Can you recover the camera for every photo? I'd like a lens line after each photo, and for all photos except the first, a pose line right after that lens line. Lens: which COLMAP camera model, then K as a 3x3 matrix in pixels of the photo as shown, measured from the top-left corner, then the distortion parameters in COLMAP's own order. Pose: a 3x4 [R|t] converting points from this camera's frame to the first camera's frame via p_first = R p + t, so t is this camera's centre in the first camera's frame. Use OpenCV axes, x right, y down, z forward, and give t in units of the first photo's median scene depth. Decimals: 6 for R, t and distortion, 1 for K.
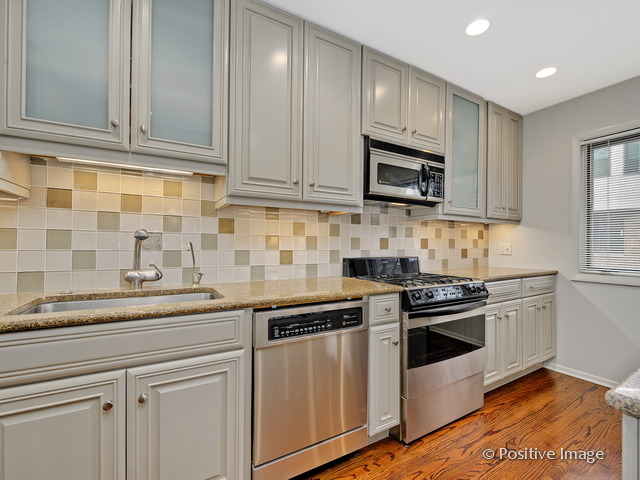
lens RADIAL K [[291.8, 0, 331.7], [0, 291.8, 244.2], [0, 0, 1]] dist [-0.017713, -0.000579]
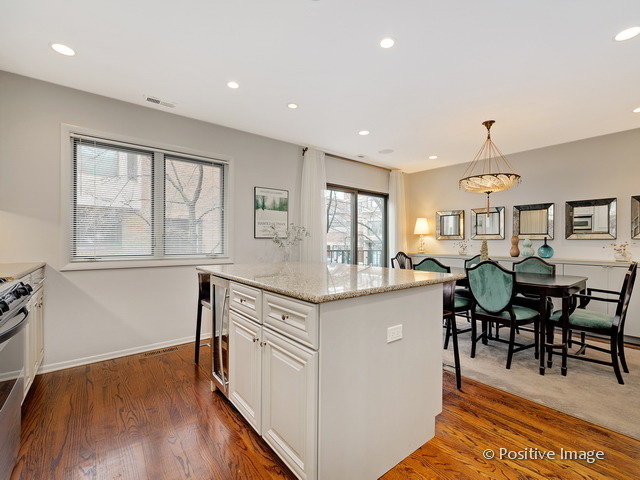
lens RADIAL K [[290.2, 0, 319.4], [0, 290.2, 237.7], [0, 0, 1]] dist [-0.007461, 0.000001]
pose [[-0.133229, 0.005799, 0.991068, -0.324446], [-0.006871, 0.999953, -0.006775, 0.017998], [-0.991062, -0.007712, -0.133183, 0.340715]]
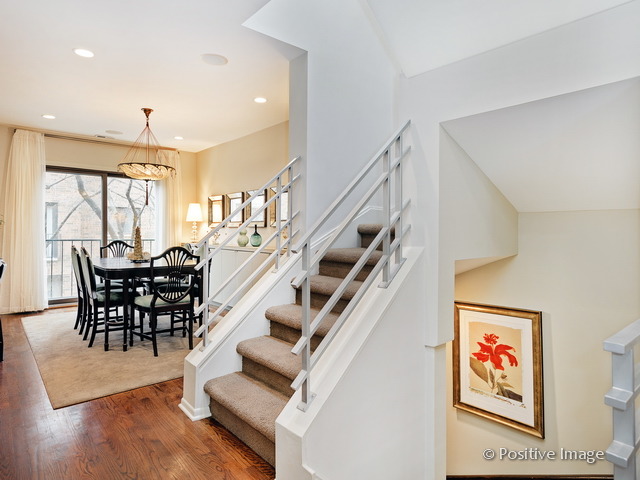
lens RADIAL K [[407.0, 0, 318.9], [0, 407.0, 227.6], [0, 0, 1]] dist [-0.027268, -0.001292]
pose [[-0.152521, -0.002647, 0.988297, -1.240871], [-0.003500, 0.999992, 0.002138, 0.003100], [-0.988294, -0.003133, -0.152529, -1.441496]]
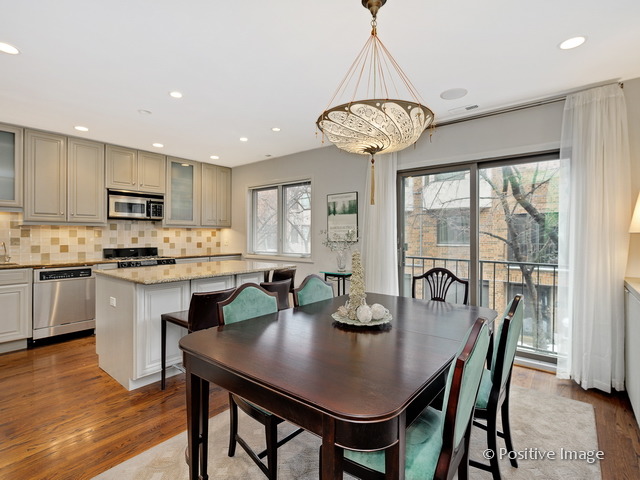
lens RADIAL K [[317.6, 0, 321.6], [0, 317.6, 234.6], [0, 0, 1]] dist [-0.029669, -0.001559]
pose [[0.939648, -0.004801, 0.342109, 0.766226], [0.005567, 0.999984, -0.001259, -0.037239], [-0.342097, 0.003087, 0.939660, -1.564961]]
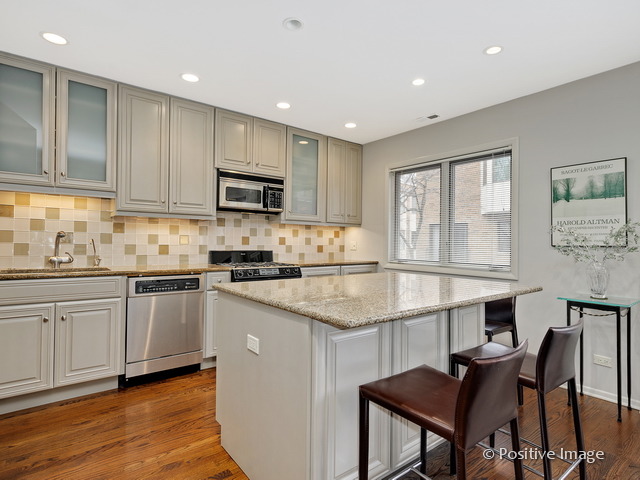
lens RADIAL K [[344.2, 0, 321.7], [0, 344.2, 241.1], [0, 0, 1]] dist [-0.026957, 0.004343]
pose [[0.993106, 0.007721, 0.116965, 0.438664], [-0.007599, 0.999970, -0.001495, -0.001239], [-0.116973, 0.000596, 0.993135, -0.805087]]
